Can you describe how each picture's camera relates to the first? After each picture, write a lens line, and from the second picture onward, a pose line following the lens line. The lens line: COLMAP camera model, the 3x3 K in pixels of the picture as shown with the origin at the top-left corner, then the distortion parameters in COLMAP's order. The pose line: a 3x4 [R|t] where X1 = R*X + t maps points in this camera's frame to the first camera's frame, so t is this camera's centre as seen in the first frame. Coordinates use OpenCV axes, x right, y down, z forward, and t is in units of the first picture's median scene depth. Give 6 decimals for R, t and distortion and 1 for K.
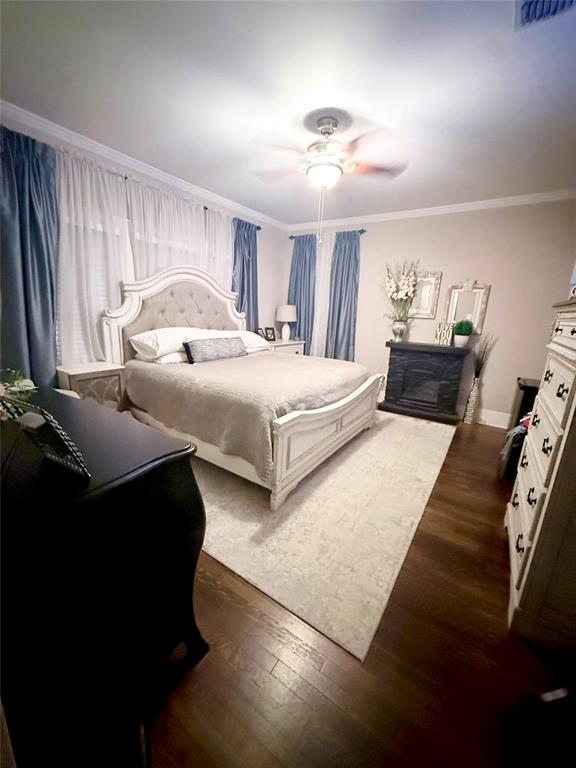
lens RADIAL K [[302.7, 0, 288.0], [0, 302.7, 384.0], [0, 0, 1]] dist [0.001002, 0.000056]
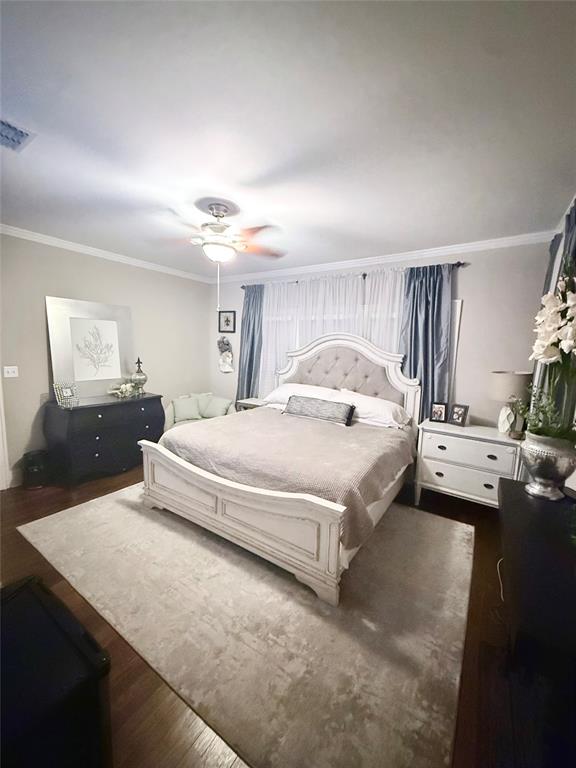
lens RADIAL K [[304.2, 0, 288.0], [0, 304.2, 384.0], [0, 0, 1]] dist [0.001624, 0.000091]
pose [[0.022710, 0.080189, -0.996521, 0.870024], [-0.265191, 0.961554, 0.071331, -0.268738], [0.963928, 0.262648, 0.043102, 0.919094]]
